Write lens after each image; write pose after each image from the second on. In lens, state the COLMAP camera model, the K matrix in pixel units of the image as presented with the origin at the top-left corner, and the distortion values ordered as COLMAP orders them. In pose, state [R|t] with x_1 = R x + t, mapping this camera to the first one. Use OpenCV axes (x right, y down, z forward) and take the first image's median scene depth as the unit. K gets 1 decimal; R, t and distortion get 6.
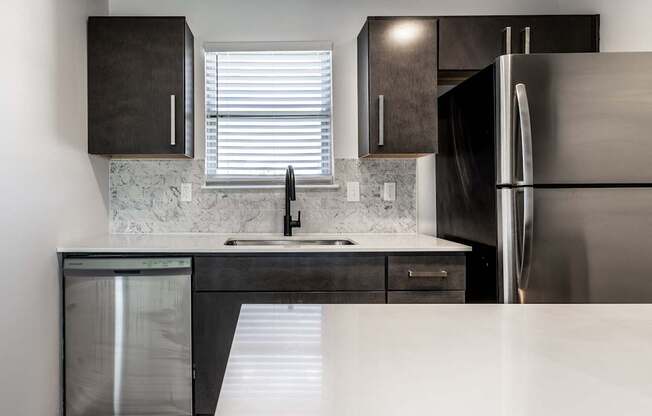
lens RADIAL K [[416.9, 0, 278.2], [0, 416.9, 197.2], [0, 0, 1]] dist [-0.002285, 0.000536]
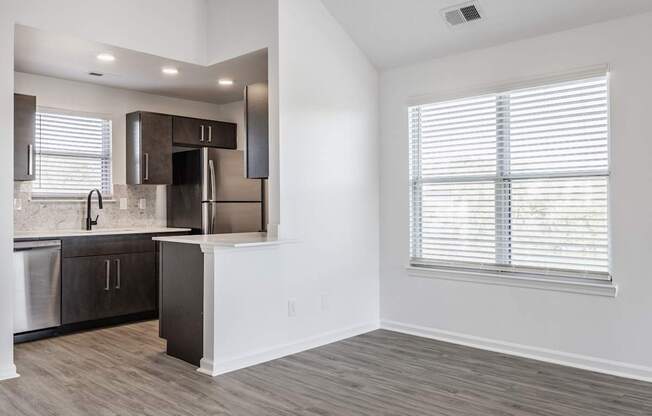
lens RADIAL K [[529.7, 0, 322.7], [0, 529.7, 202.9], [0, 0, 1]] dist [-0.015913, 0.010202]
pose [[0.673272, 0.005457, 0.739375, -0.879849], [0.007090, 0.999879, -0.013836, 0.018823], [-0.739361, 0.014557, 0.673152, -1.076865]]
